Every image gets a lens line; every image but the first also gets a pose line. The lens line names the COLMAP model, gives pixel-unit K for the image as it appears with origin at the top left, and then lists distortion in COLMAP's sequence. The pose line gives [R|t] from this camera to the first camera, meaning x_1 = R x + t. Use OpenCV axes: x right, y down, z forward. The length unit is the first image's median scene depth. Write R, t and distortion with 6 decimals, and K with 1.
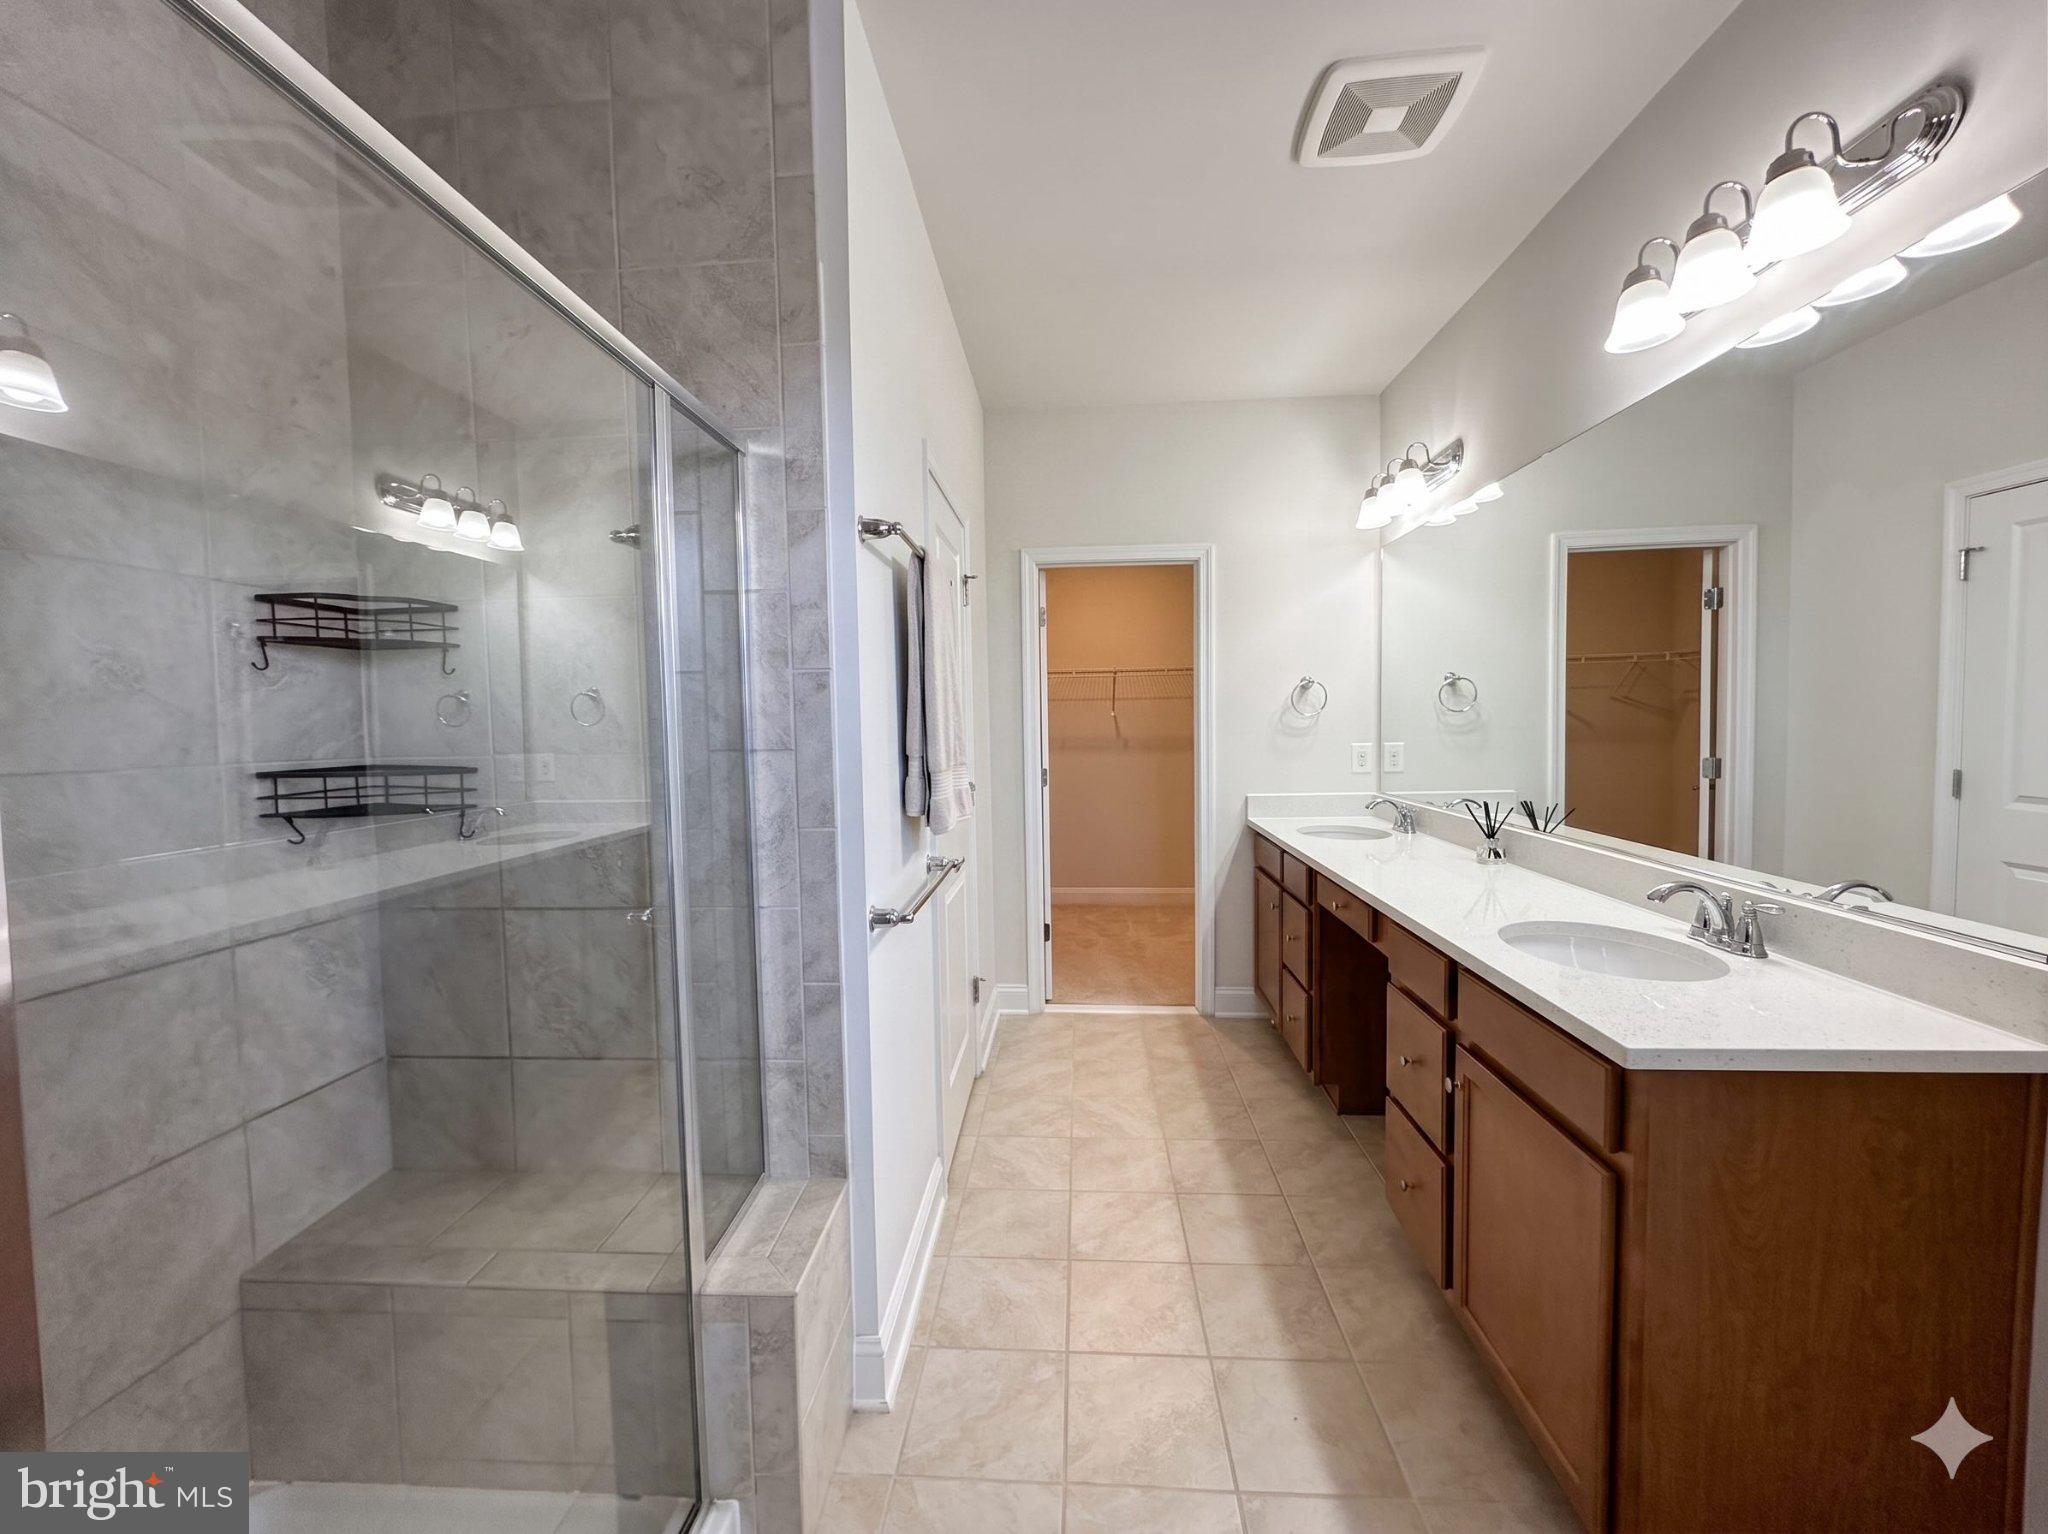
lens RADIAL K [[826.2, 0, 1024.0], [0, 826.2, 767.0], [0, 0, 1]] dist [-0.000528, -0.000266]
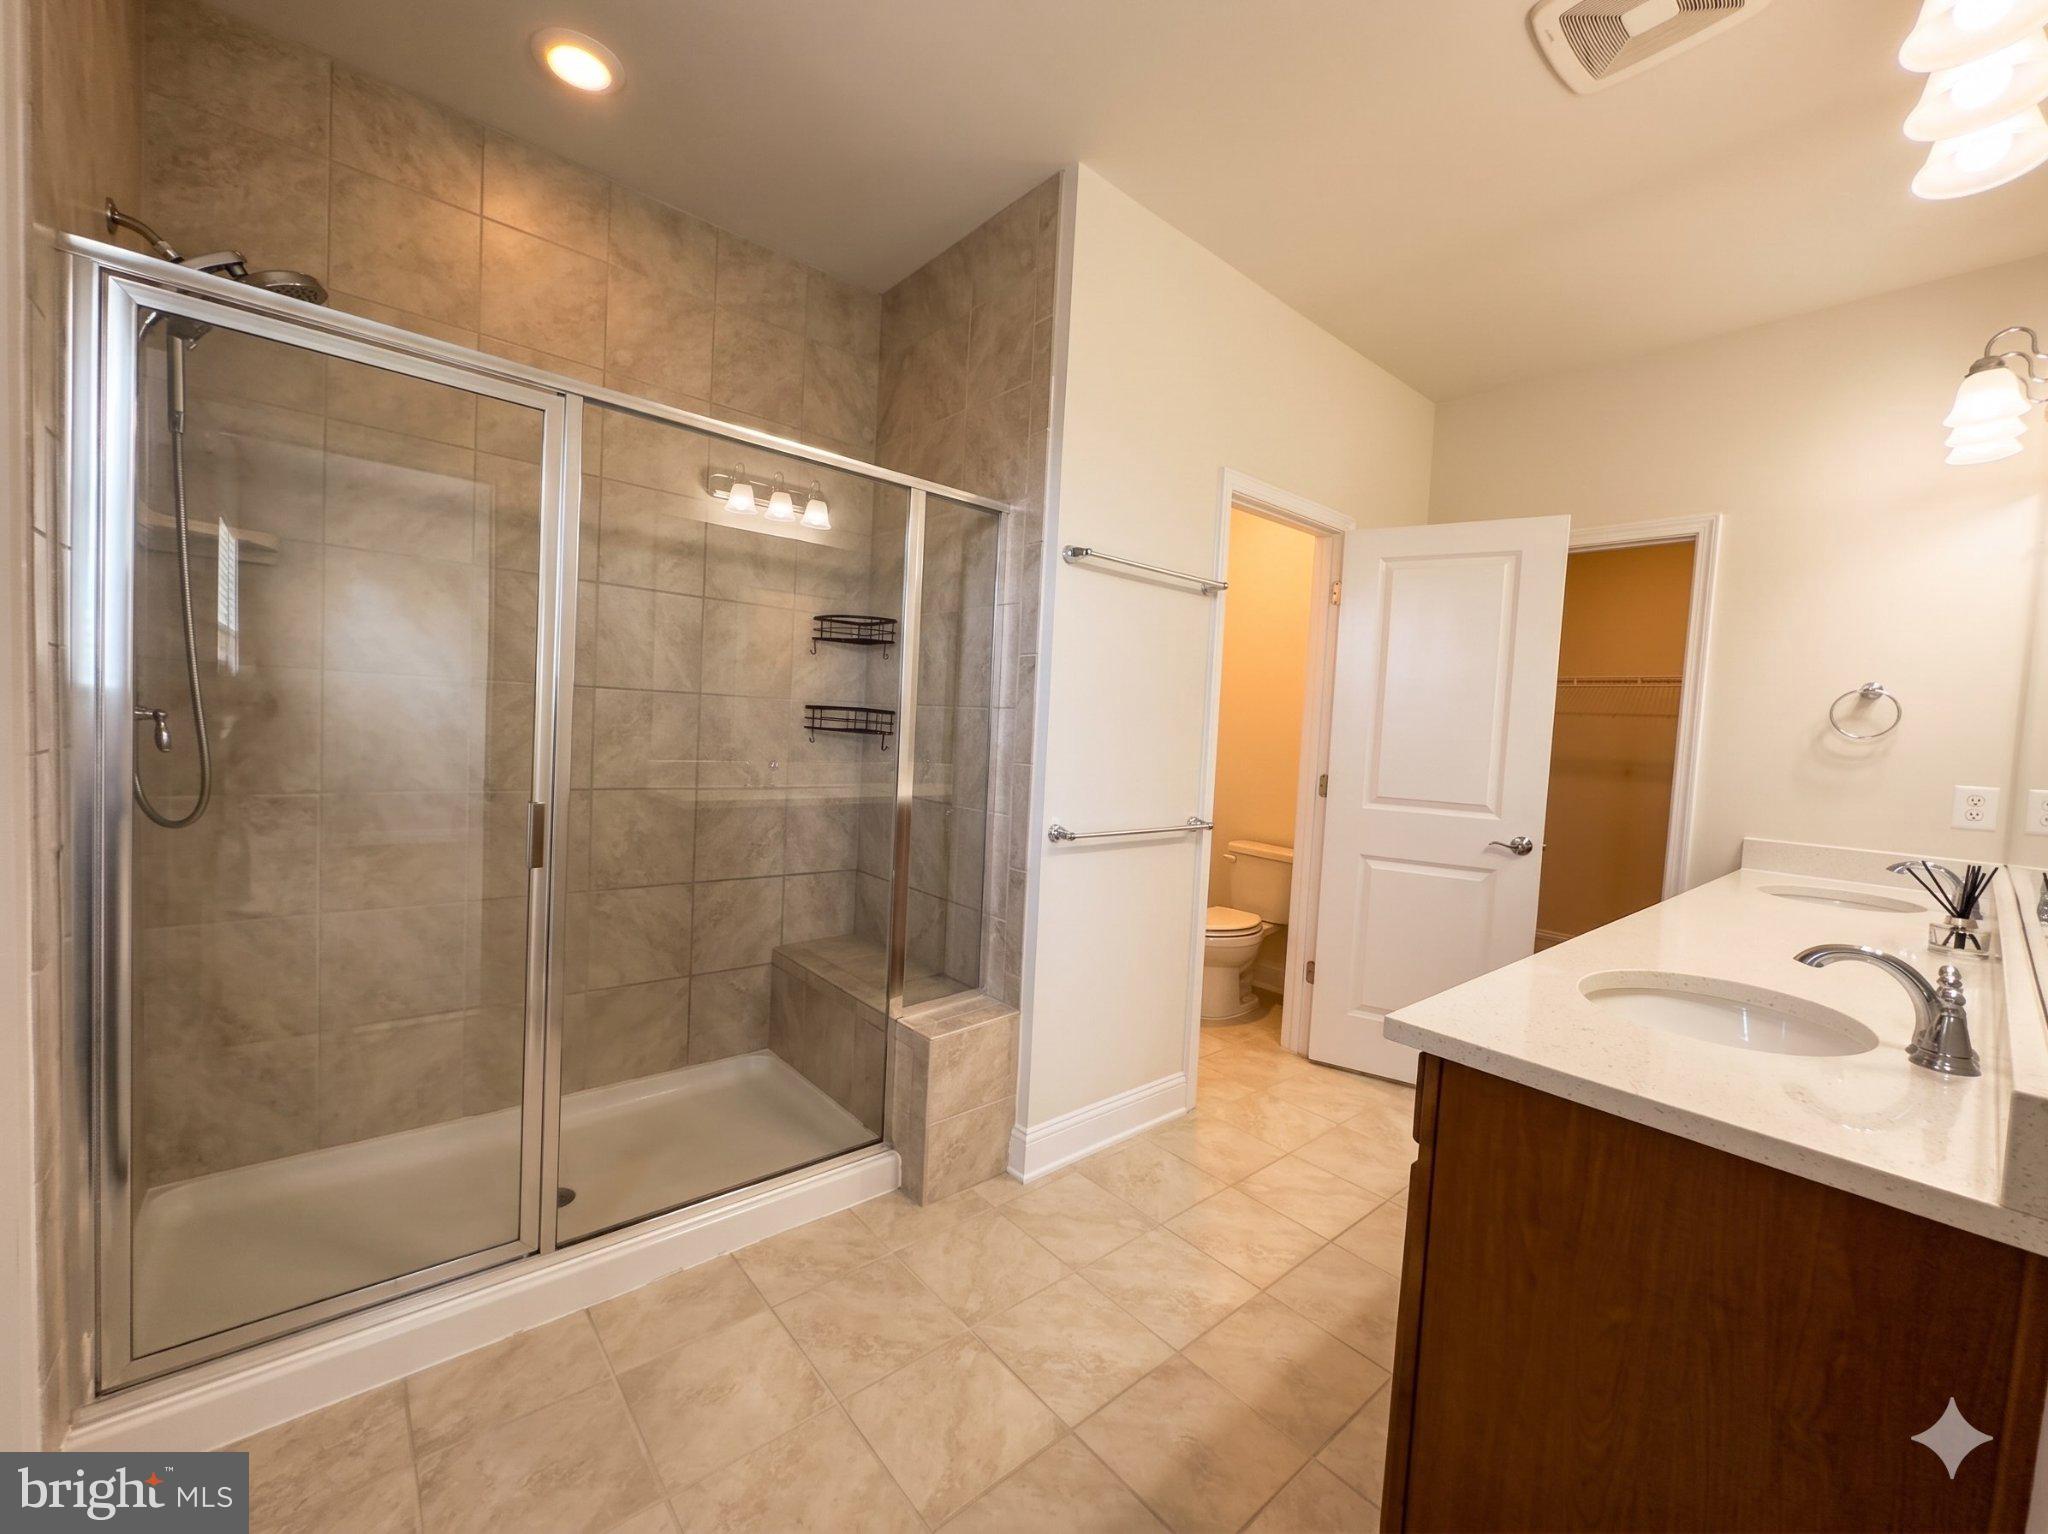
lens RADIAL K [[826.2, 0, 1024.0], [0, 826.2, 767.0], [0, 0, 1]] dist [-0.000528, -0.000266]
pose [[0.694050, 0.095987, -0.713499, 0.798459], [-0.106110, 0.993887, 0.030491, 0.035366], [0.712064, 0.054547, 0.699993, -0.020162]]
